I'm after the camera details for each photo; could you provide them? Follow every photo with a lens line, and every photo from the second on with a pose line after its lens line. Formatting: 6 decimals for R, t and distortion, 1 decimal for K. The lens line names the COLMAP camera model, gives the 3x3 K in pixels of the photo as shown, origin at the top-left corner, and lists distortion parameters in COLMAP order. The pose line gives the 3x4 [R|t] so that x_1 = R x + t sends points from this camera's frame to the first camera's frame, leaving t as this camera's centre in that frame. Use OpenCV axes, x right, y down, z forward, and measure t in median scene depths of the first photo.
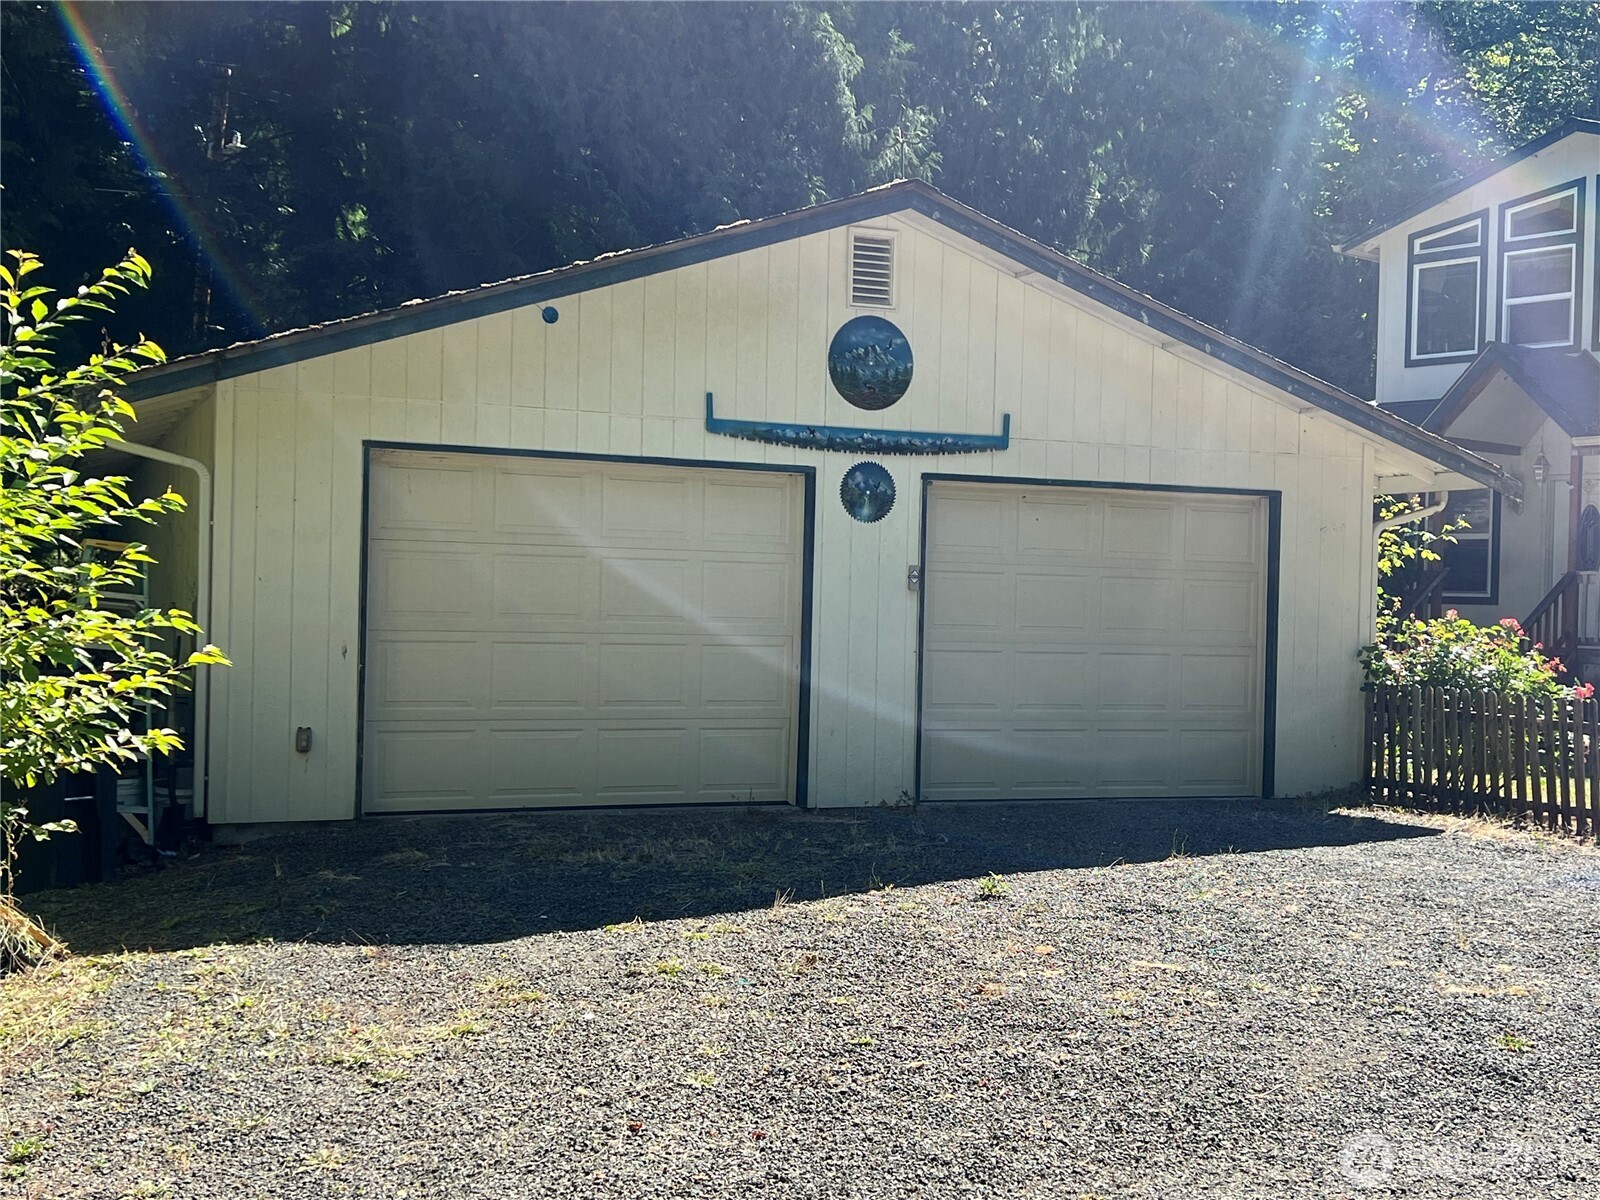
lens RADIAL K [[1903.9, 0, 800.0], [0, 1903.9, 600.0], [0, 0, 1]] dist [0.194298, -0.477366]
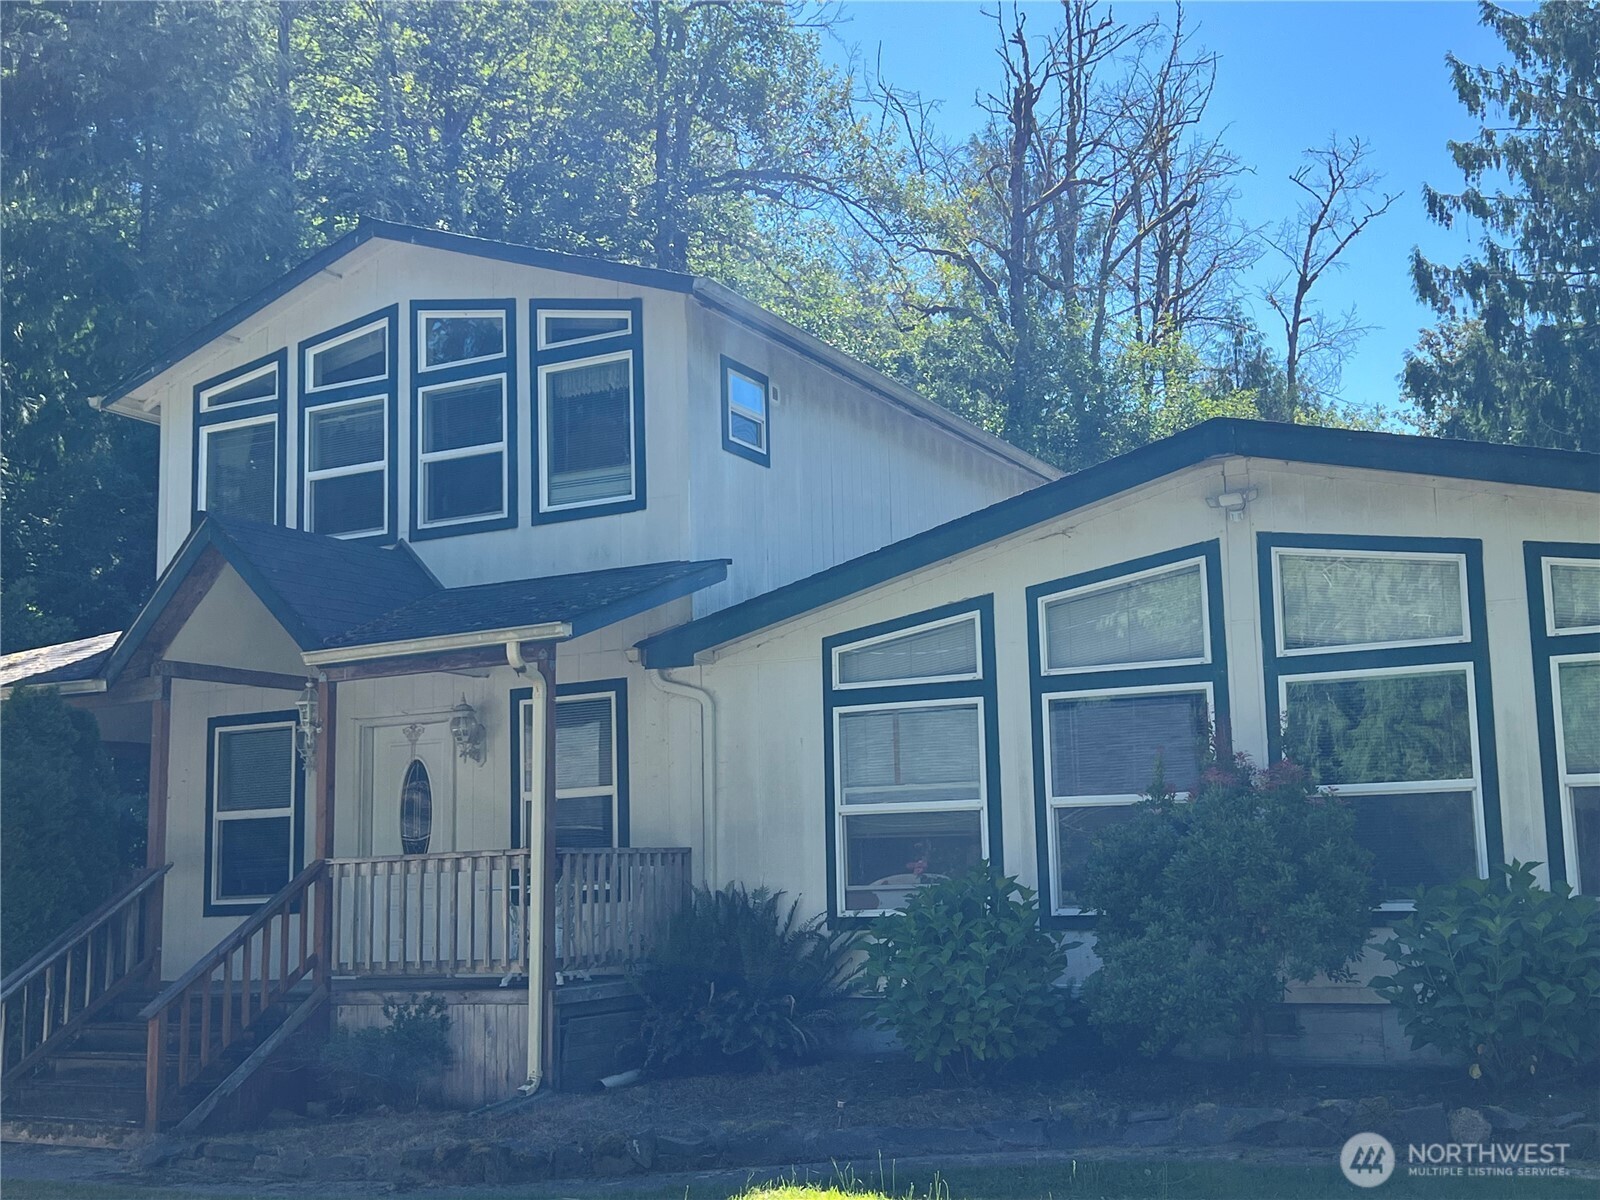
lens RADIAL K [[1903.9, 0, 800.0], [0, 1903.9, 600.0], [0, 0, 1]] dist [0.194298, -0.477366]
pose [[0.929395, 0.005220, 0.369049, 0.485707], [0.049662, 0.989038, -0.139057, -0.004323], [-0.365729, 0.147567, 0.918948, 0.529344]]
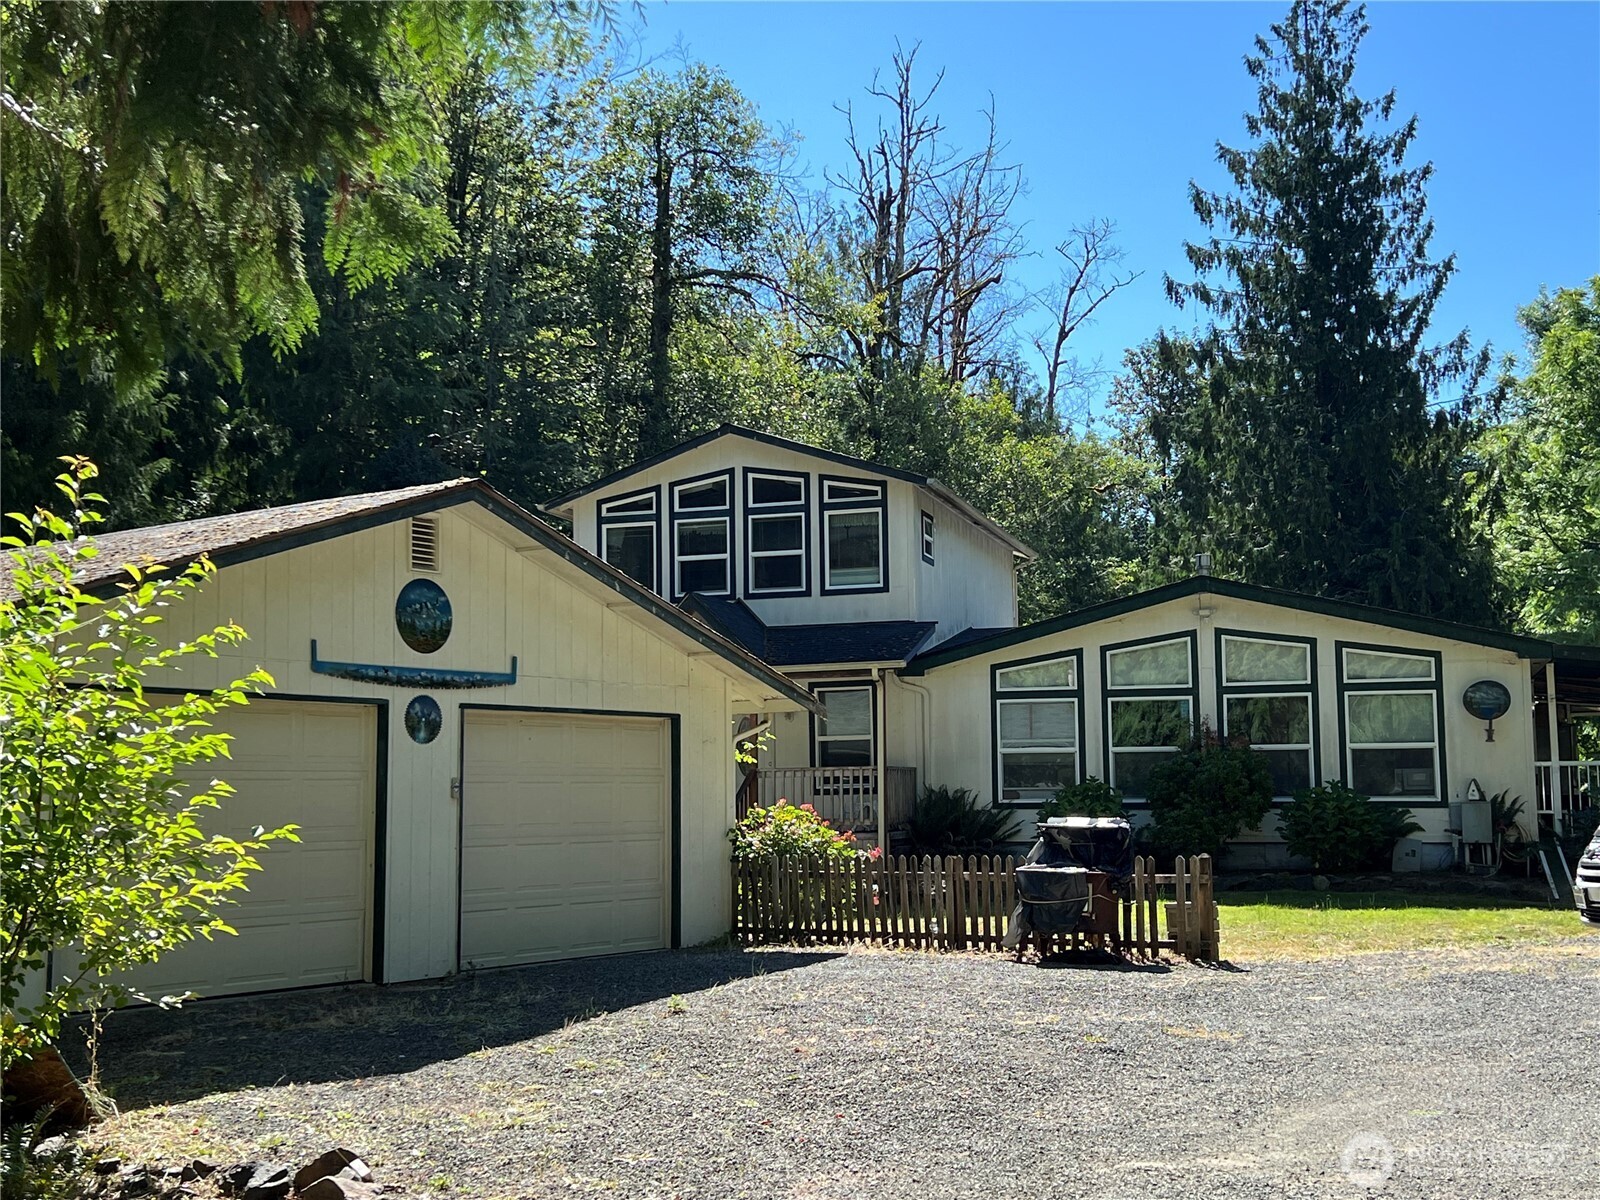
lens RADIAL K [[1903.9, 0, 800.0], [0, 1903.9, 600.0], [0, 0, 1]] dist [0.194298, -0.477366]
pose [[0.849755, 0.022639, 0.526691, -0.411136], [0.032113, 0.994999, -0.094579, -0.008029], [-0.526198, 0.097283, 0.844779, -0.186556]]
